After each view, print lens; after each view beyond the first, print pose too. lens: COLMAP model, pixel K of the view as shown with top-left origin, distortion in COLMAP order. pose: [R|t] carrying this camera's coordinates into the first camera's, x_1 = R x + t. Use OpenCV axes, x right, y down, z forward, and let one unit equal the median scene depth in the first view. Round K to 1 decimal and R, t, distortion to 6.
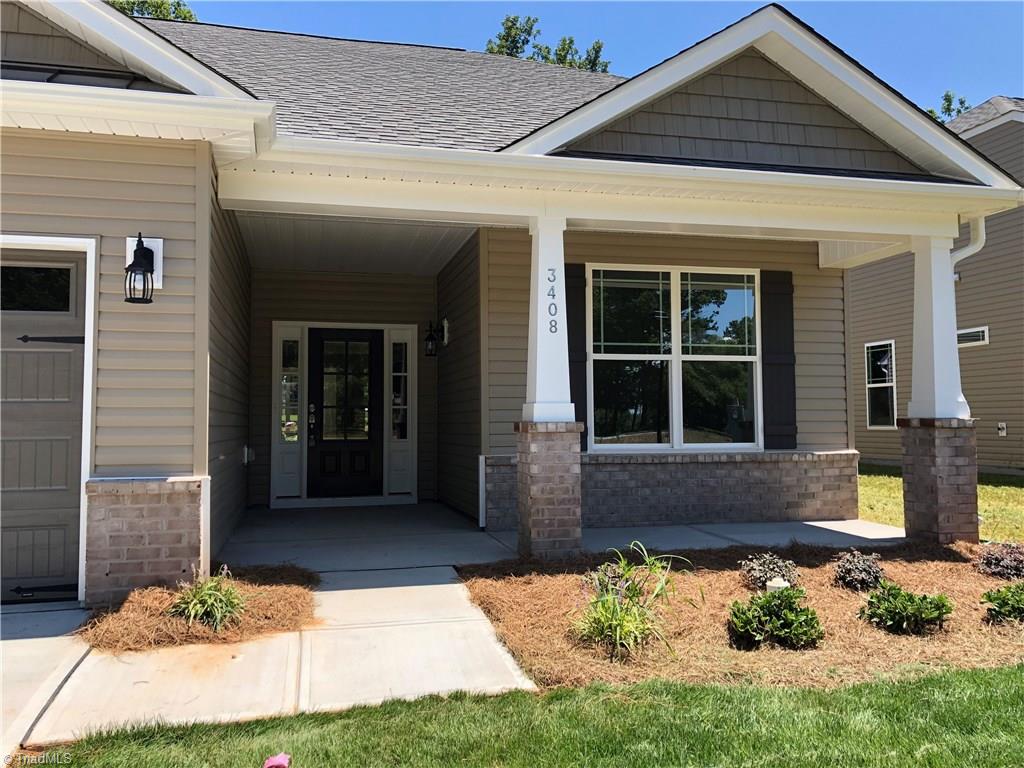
lens RADIAL K [[868.5, 0, 505.6], [0, 868.5, 381.8], [0, 0, 1]] dist [0.016500, 0.002869]
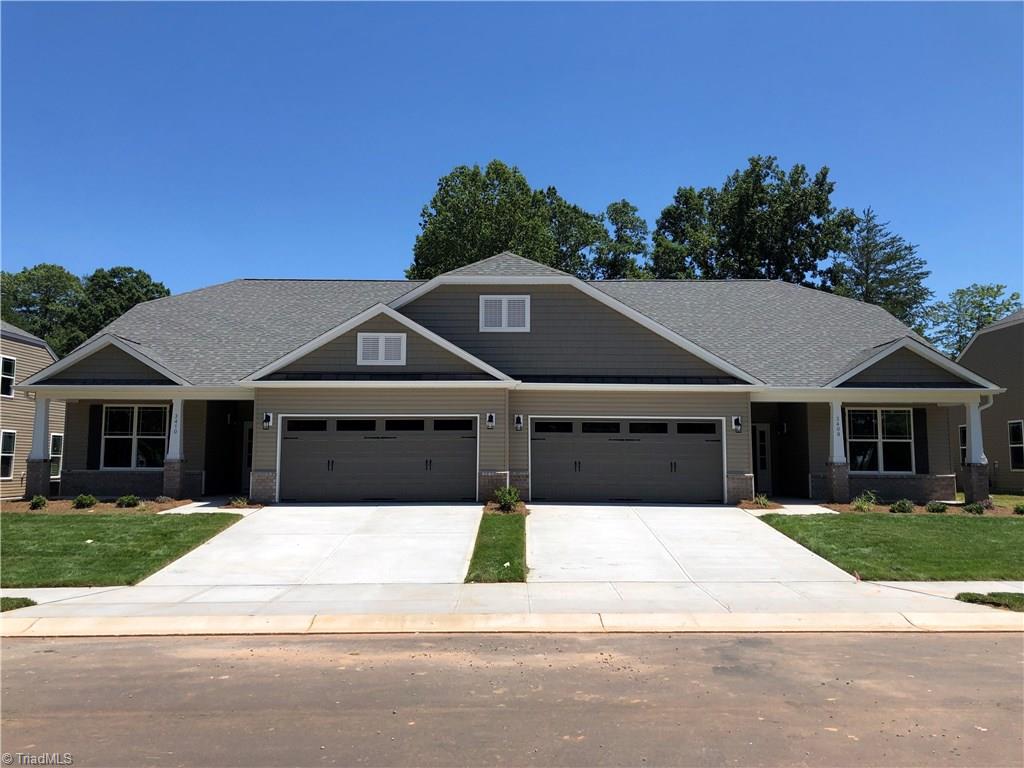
lens RADIAL K [[868.5, 0, 505.6], [0, 868.5, 381.8], [0, 0, 1]] dist [0.016500, 0.002869]
pose [[0.971819, -0.011556, -0.235444, -0.322938], [-0.000367, 0.998722, -0.050532, -0.076505], [0.235728, 0.049195, 0.970573, -2.076875]]
